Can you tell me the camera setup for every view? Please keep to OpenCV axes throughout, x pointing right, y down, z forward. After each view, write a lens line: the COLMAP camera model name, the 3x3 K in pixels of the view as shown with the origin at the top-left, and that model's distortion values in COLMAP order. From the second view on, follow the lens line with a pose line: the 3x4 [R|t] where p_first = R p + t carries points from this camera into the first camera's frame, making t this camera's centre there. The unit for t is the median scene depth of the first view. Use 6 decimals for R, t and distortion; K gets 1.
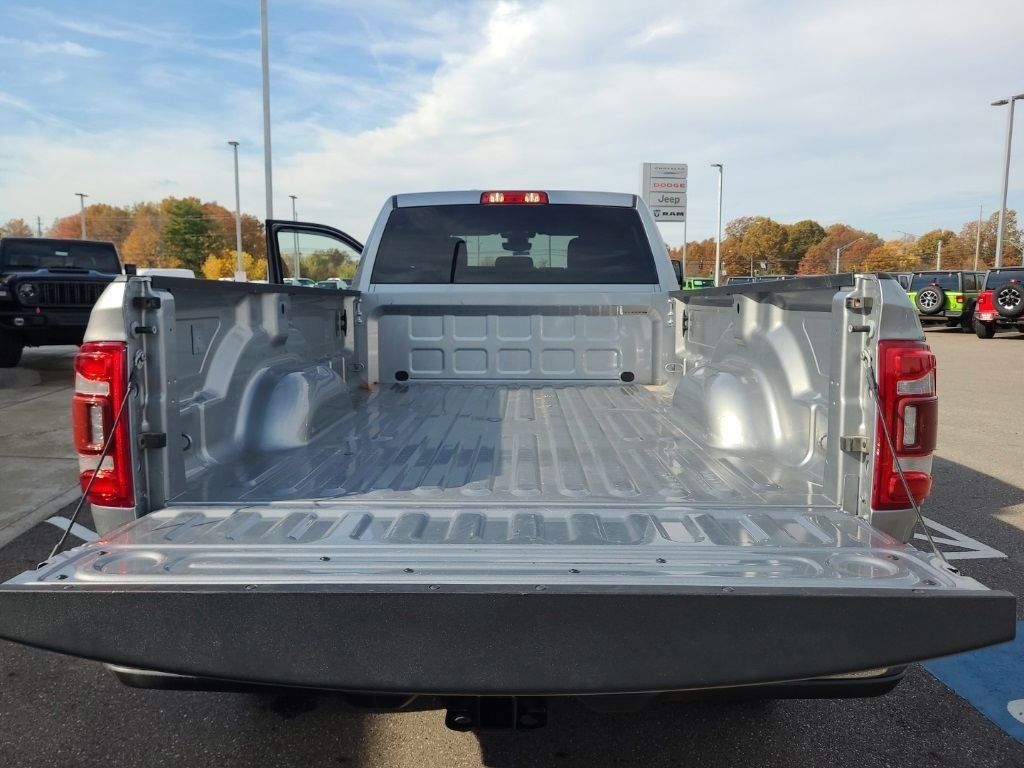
lens RADIAL K [[783.2, 0, 509.6], [0, 783.2, 370.5], [0, 0, 1]] dist [0.049998, -0.035263]
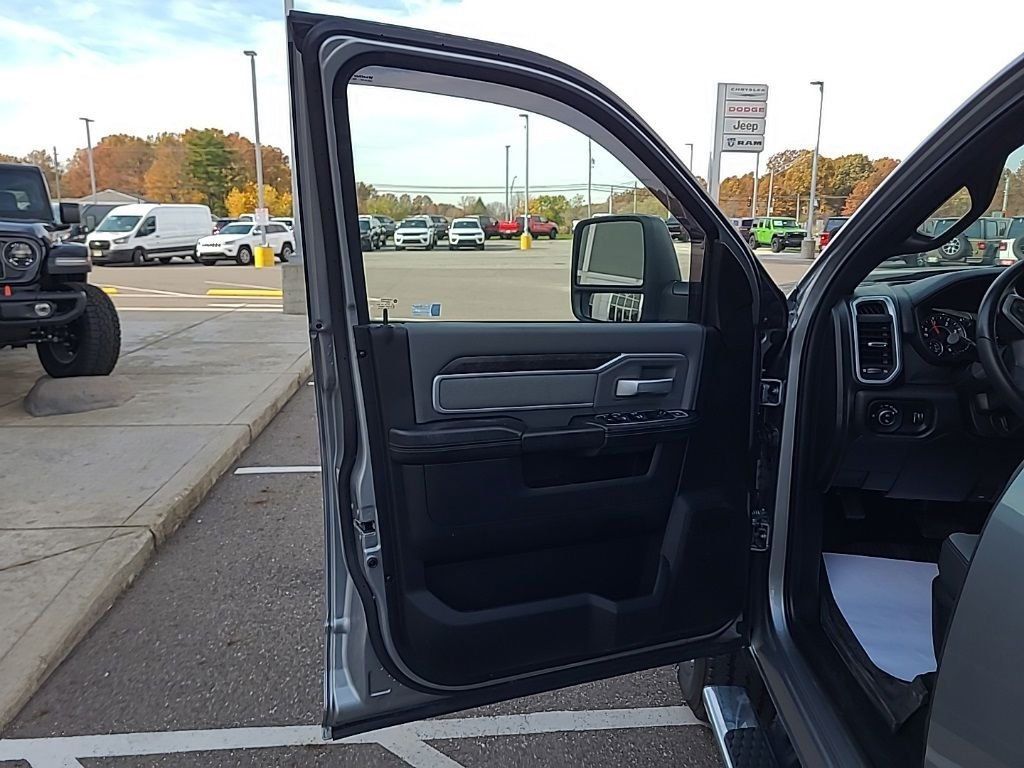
lens RADIAL K [[775.5, 0, 512.0], [0, 775.5, 384.0], [0, 0, 1]] dist [0.043861, -0.033038]
pose [[0.999583, 0.011775, -0.026380, -0.065044], [-0.009130, 0.995120, 0.098245, -0.031185], [0.027408, -0.097963, 0.994813, 0.209491]]
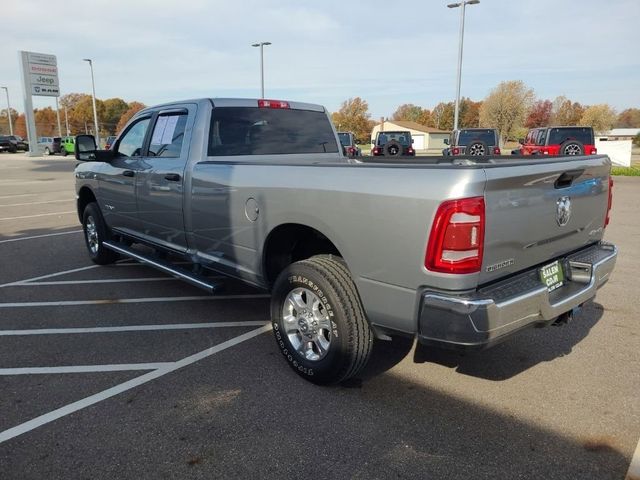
lens RADIAL K [[489.4, 0, 327.4], [0, 489.4, 236.6], [0, 0, 1]] dist [0.002963, -0.001999]
pose [[0.722114, -0.137868, 0.677897, -0.135684], [0.078210, 0.989927, 0.118016, -0.009438], [-0.687339, -0.032203, 0.725623, 0.022855]]
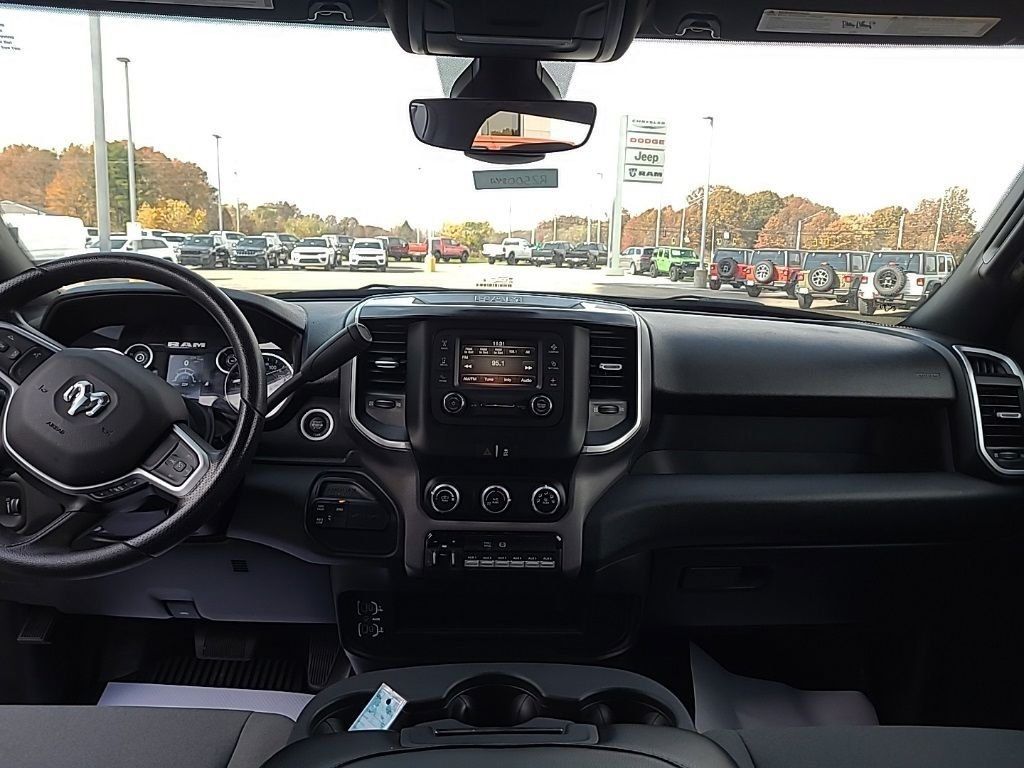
lens RADIAL K [[777.3, 0, 516.4], [0, 777.3, 387.8], [0, 0, 1]] dist [0.016716, -0.007368]
pose [[0.997418, 0.020547, 0.068815, 0.000014], [-0.025411, 0.997183, 0.070577, -0.031753], [-0.067171, -0.072143, 0.995130, 0.234245]]
